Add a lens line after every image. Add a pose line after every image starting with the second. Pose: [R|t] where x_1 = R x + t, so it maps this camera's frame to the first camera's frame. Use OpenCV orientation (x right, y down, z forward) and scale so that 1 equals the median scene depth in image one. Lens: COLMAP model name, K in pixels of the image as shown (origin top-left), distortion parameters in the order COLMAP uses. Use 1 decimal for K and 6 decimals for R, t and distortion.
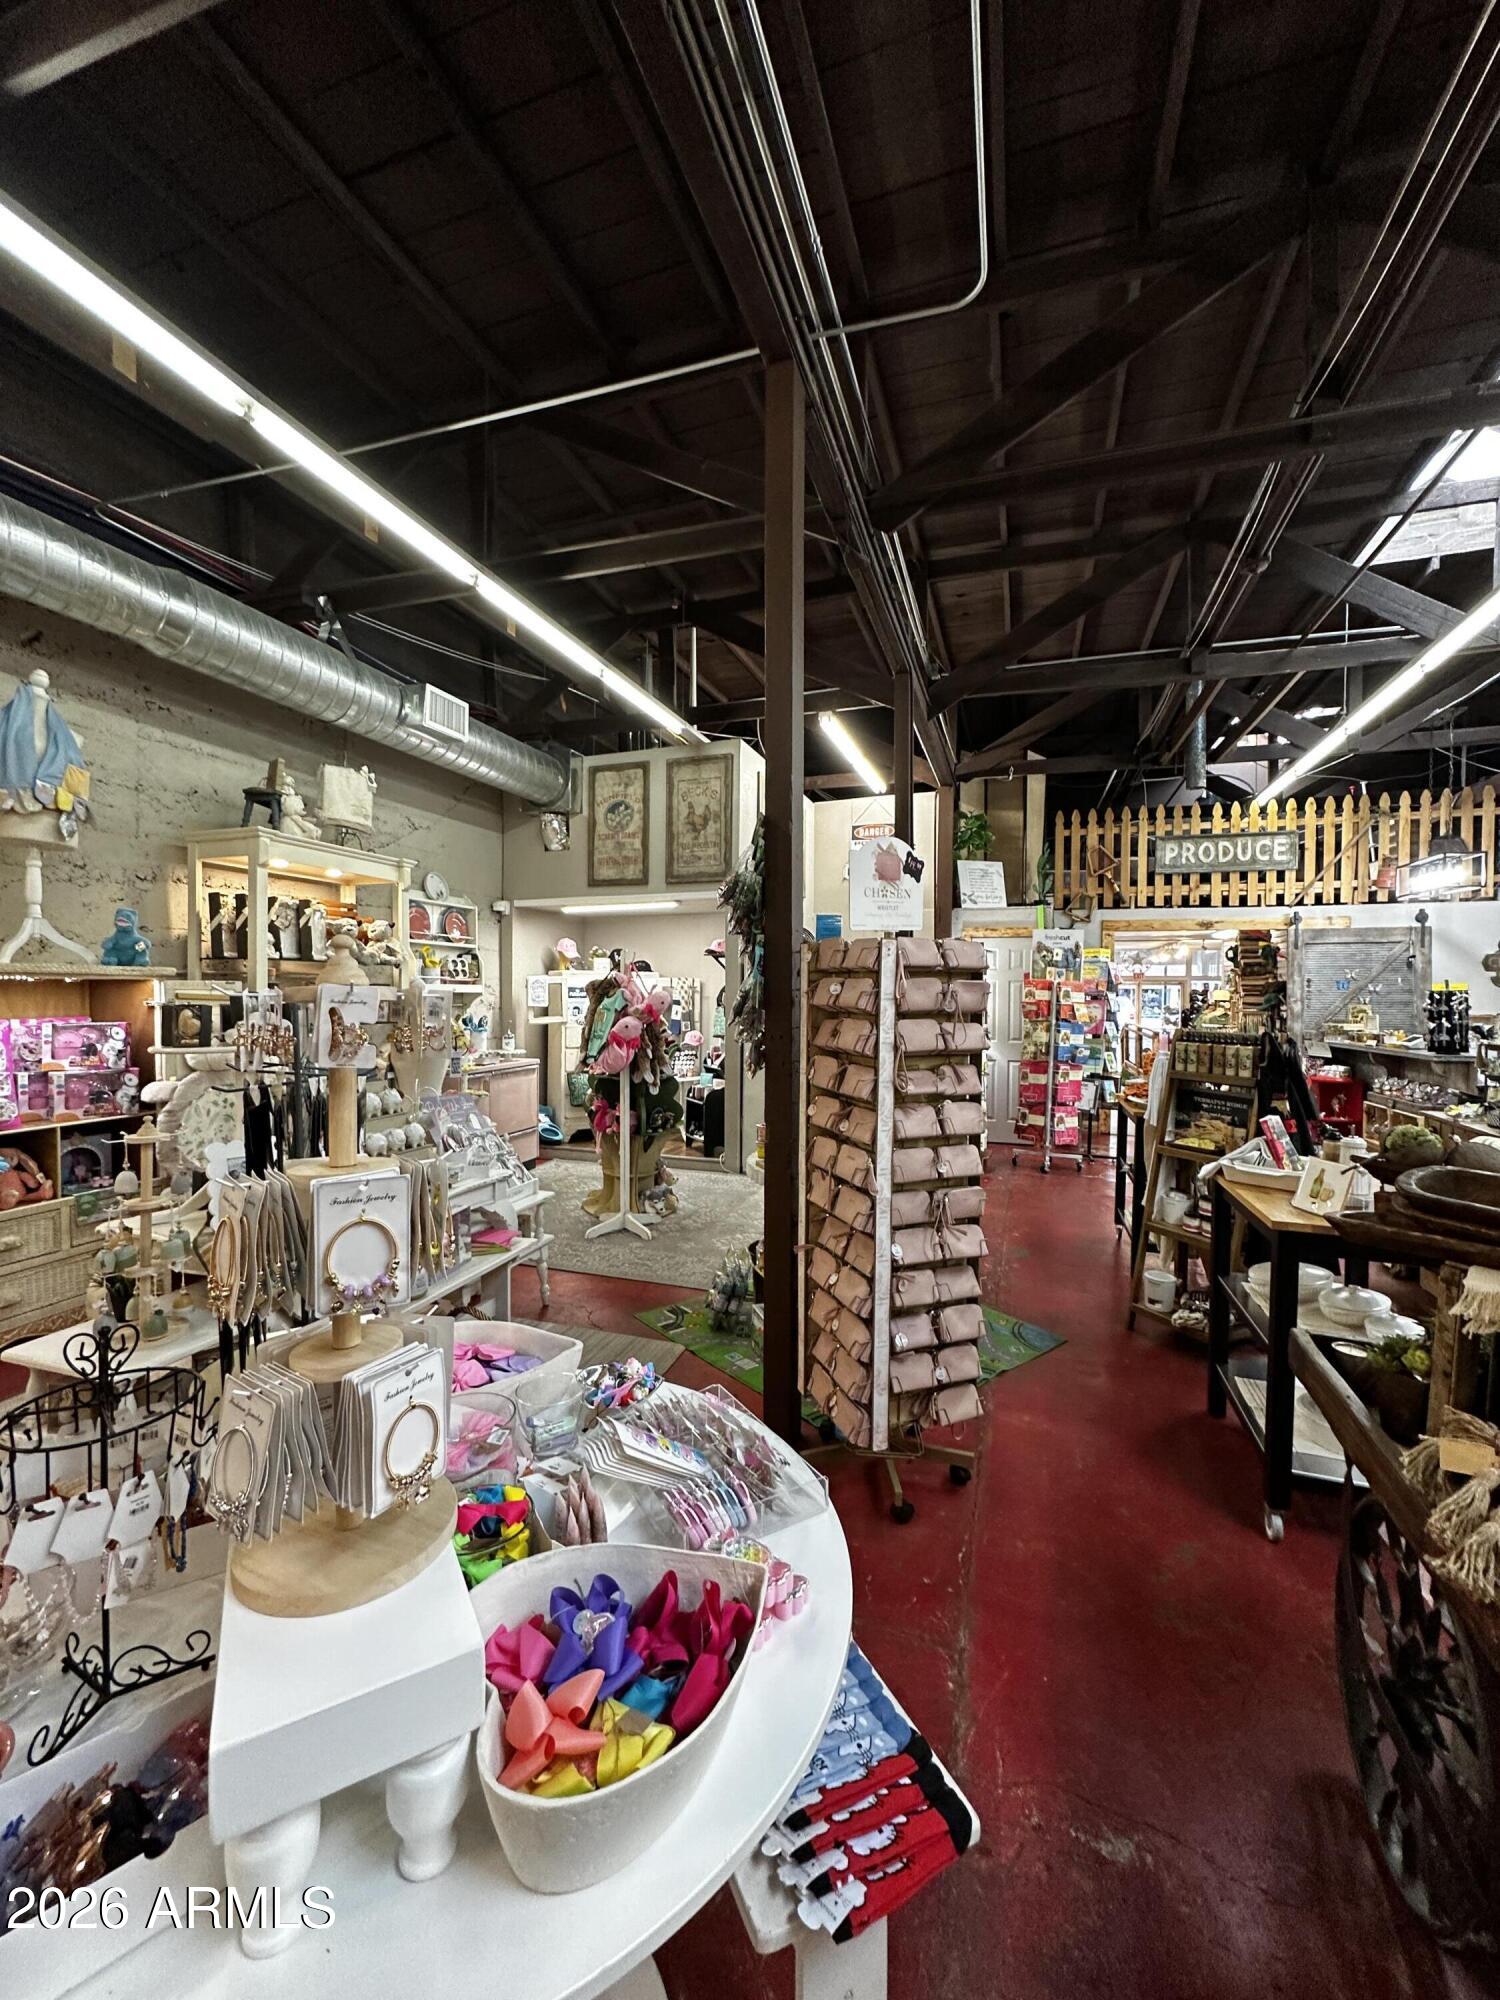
lens RADIAL K [[797.7, 0, 750.0], [0, 797.7, 1000.0], [0, 0, 1]] dist [-0.004301, 0.000933]
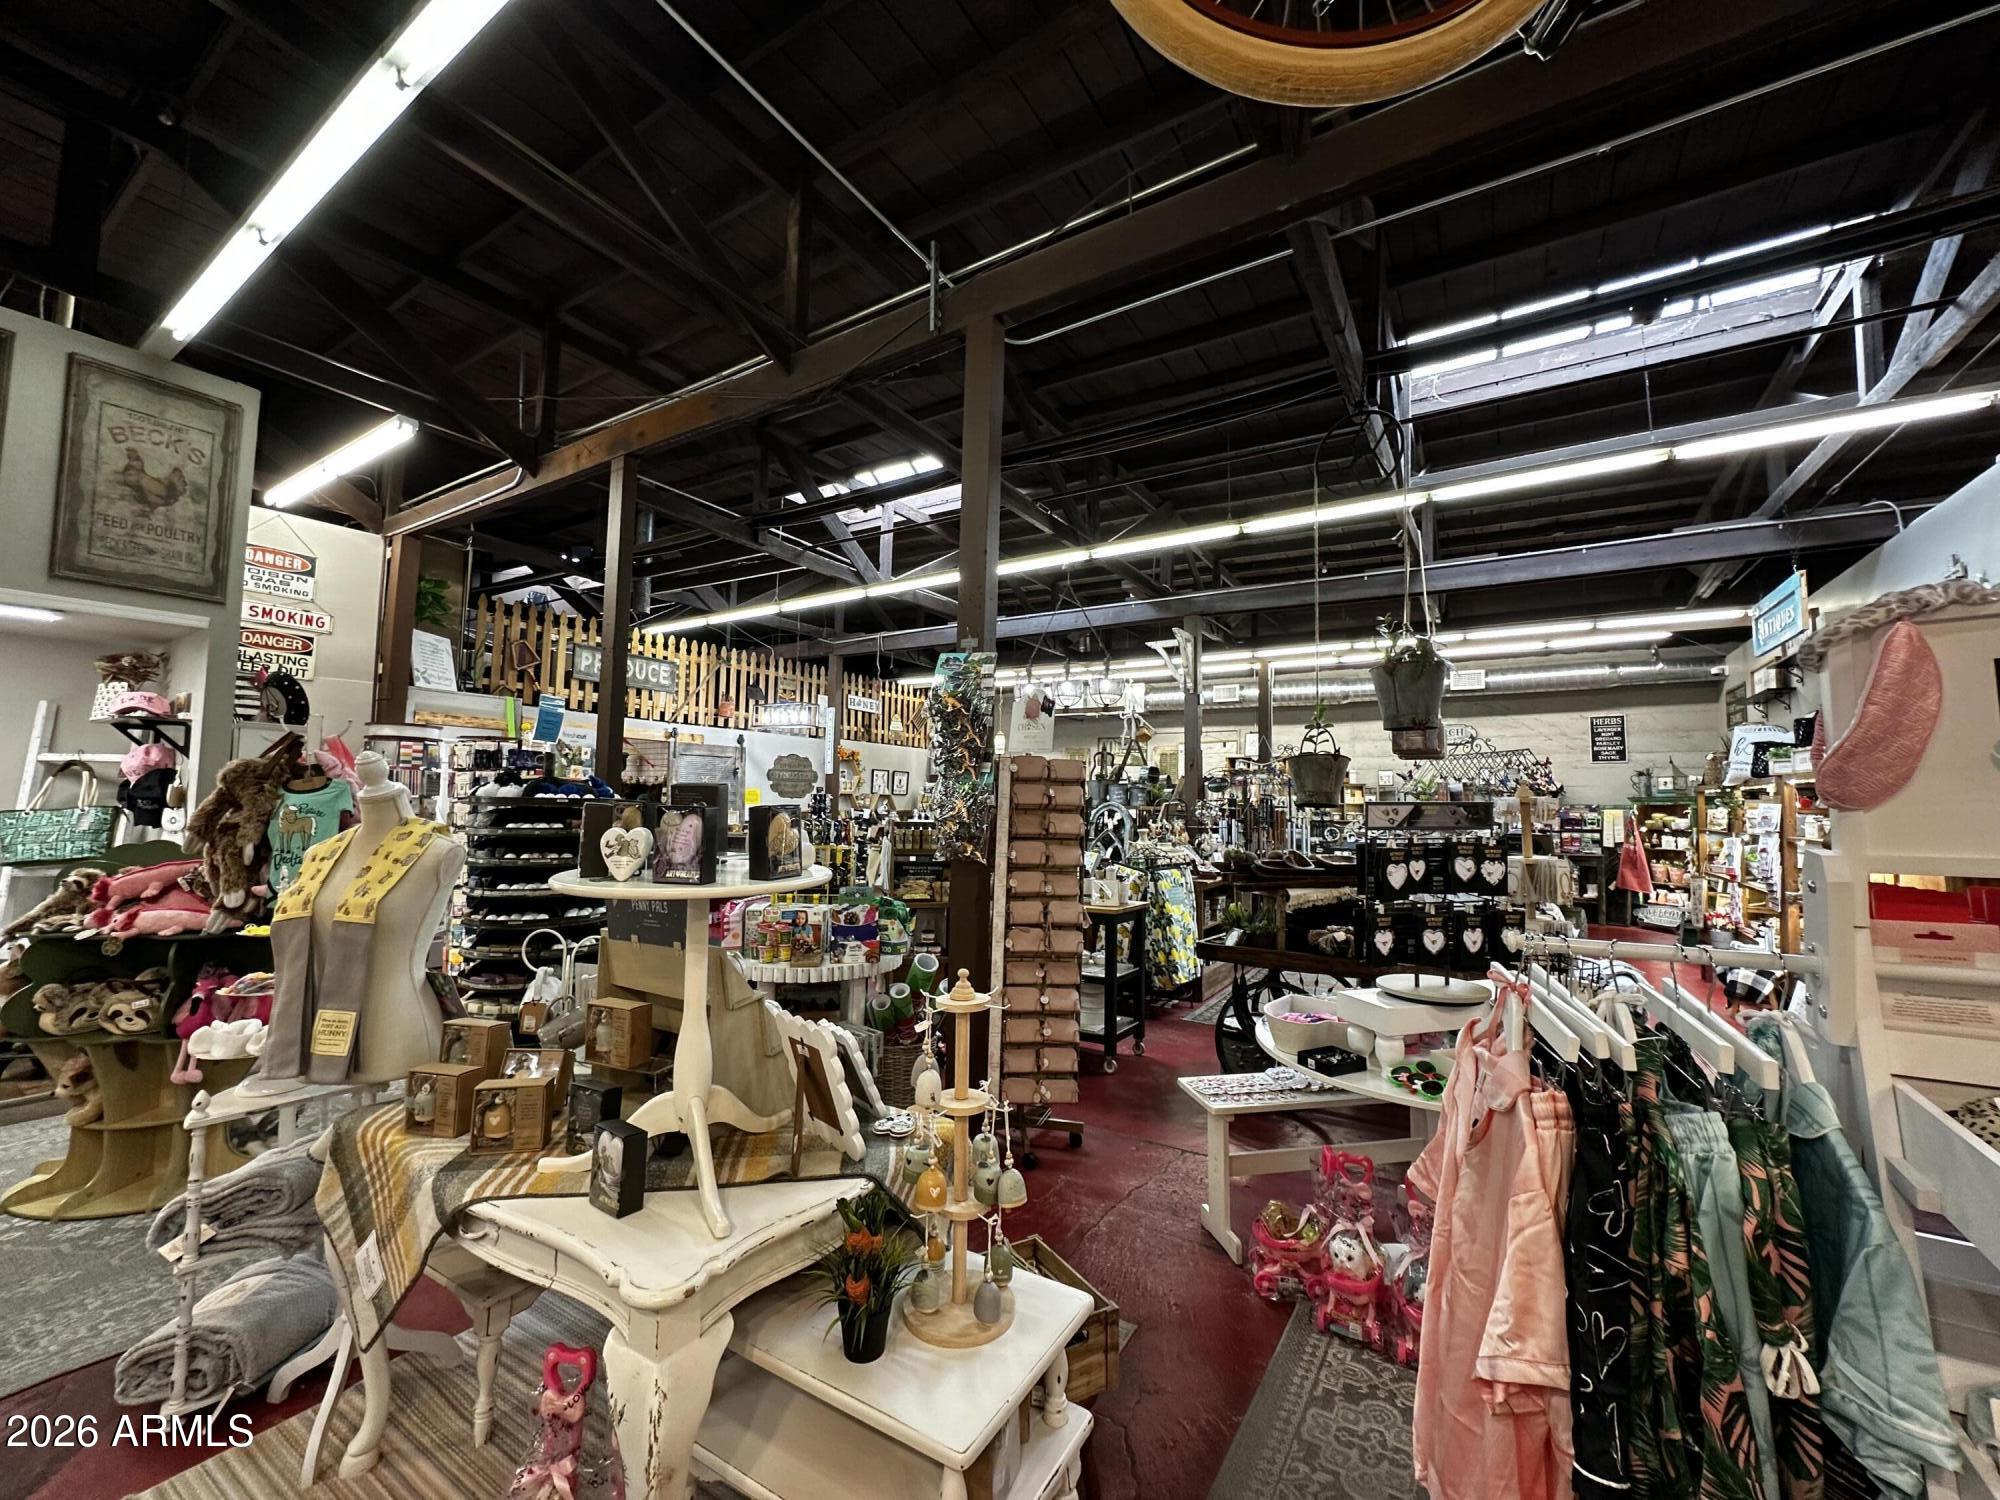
lens RADIAL K [[797.7, 0, 1000.3], [0, 797.7, 753.5], [0, 0, 1]] dist [-0.004301, 0.000933]
pose [[0.242248, 0.059469, 0.968390, -0.389335], [-0.004562, 0.998178, -0.060157, 0.001016], [-0.970204, 0.010156, 0.242078, 0.220045]]
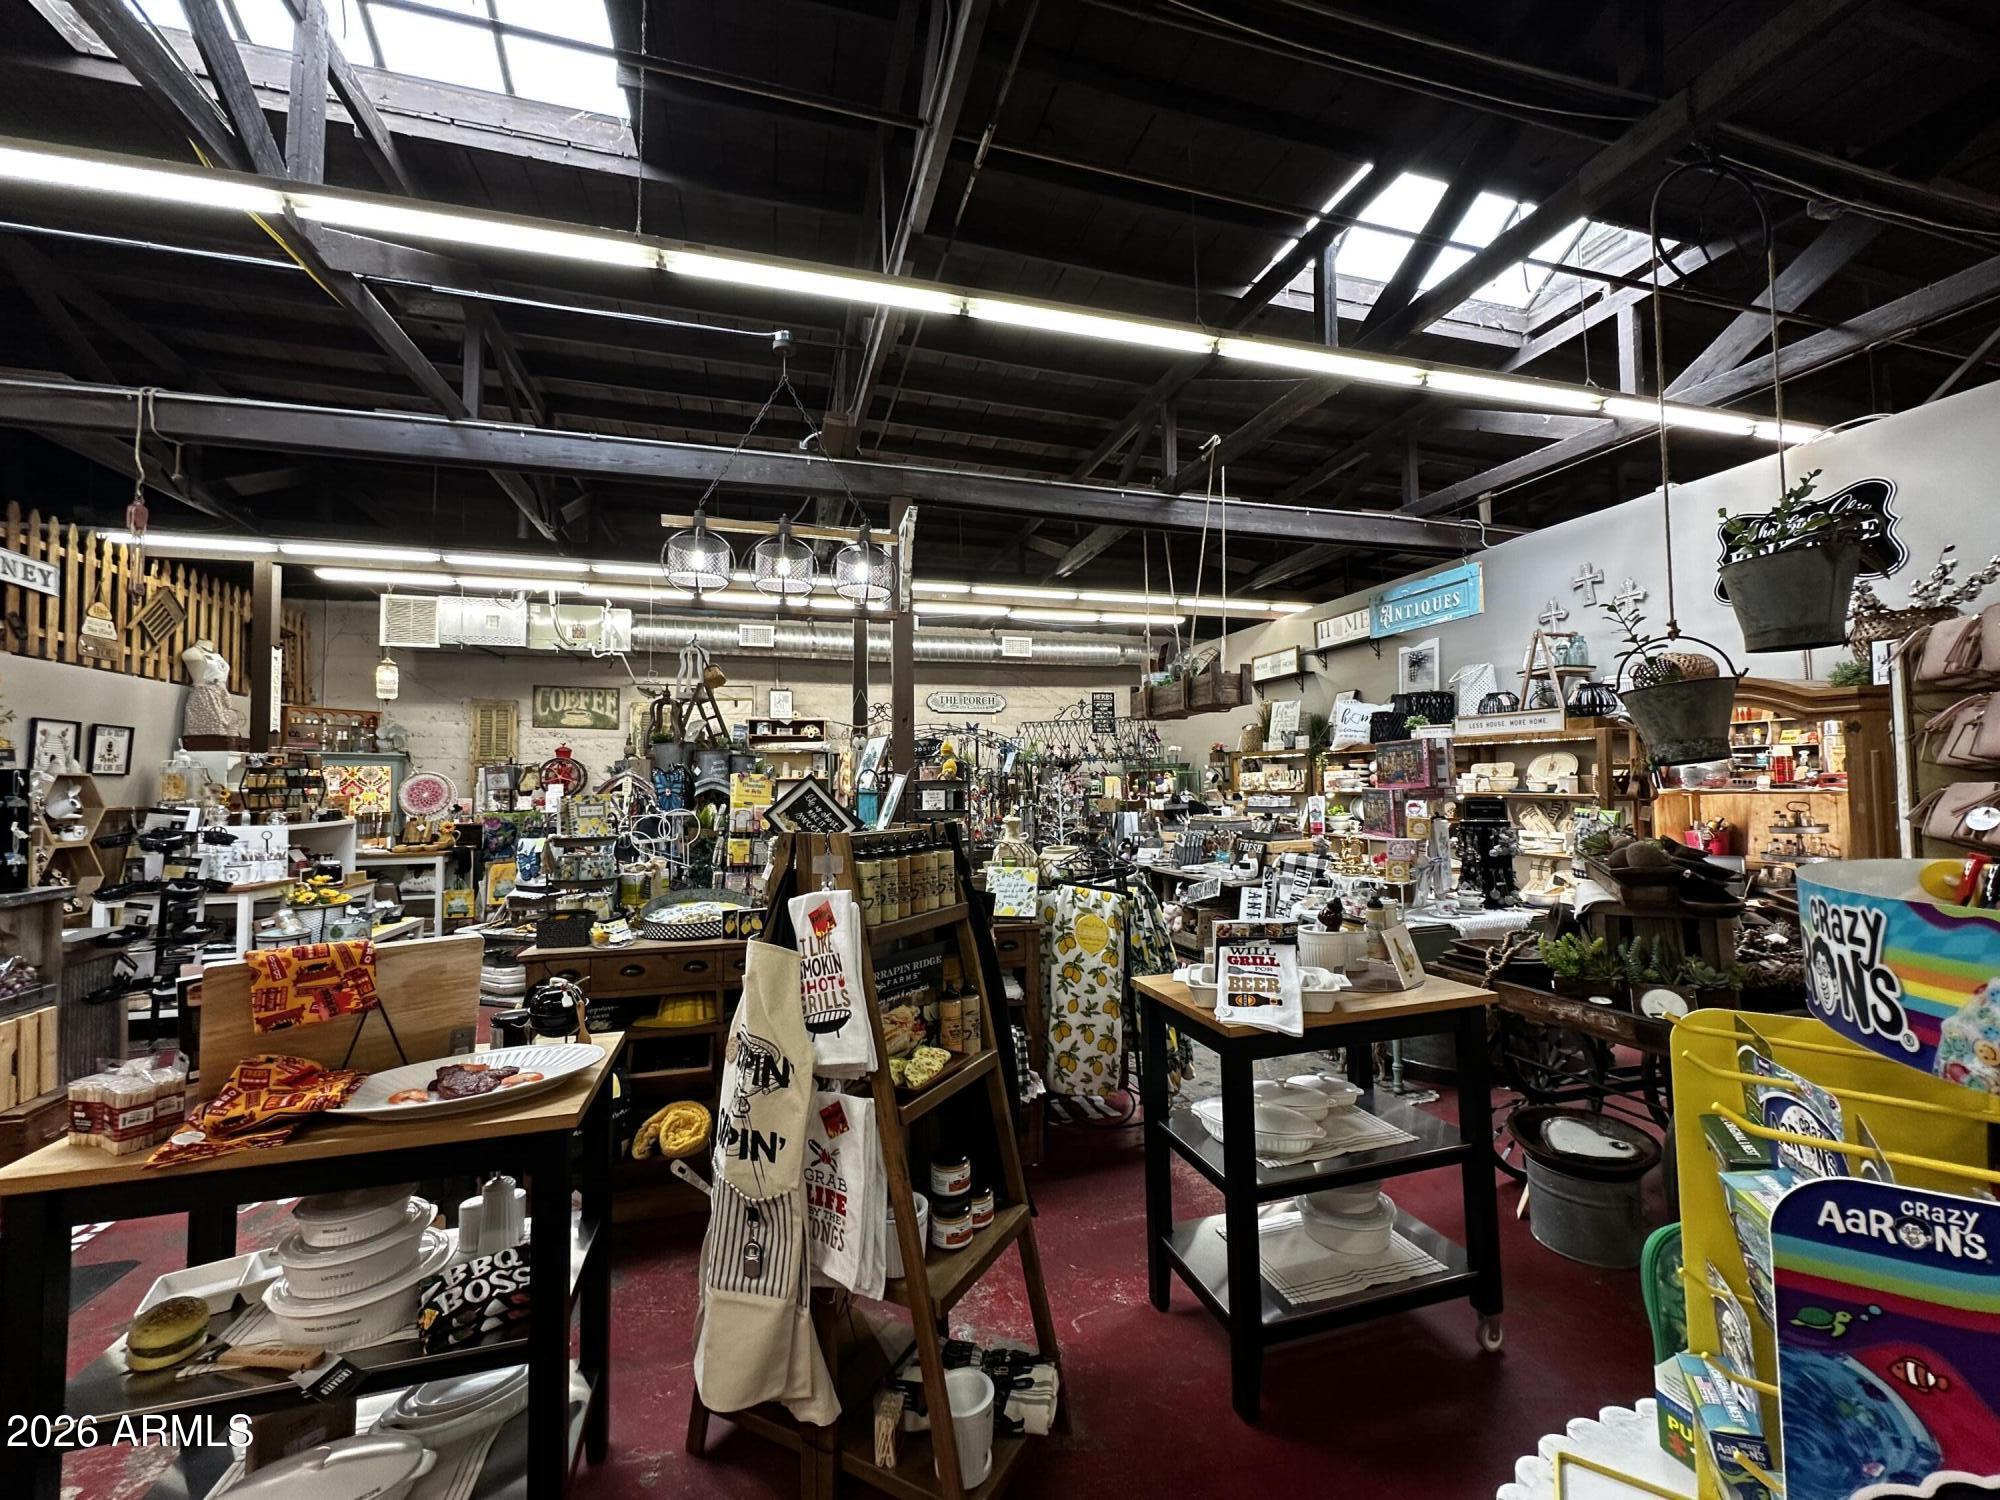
lens RADIAL K [[796.4, 0, 1000.0], [0, 796.4, 750.0], [0, 0, 1]] dist [-0.002965, -0.000202]
pose [[-0.565396, 0.035621, 0.824050, 0.060996], [0.018012, 0.999362, -0.030841, 0.002596], [-0.824623, -0.002595, -0.565677, 0.562204]]
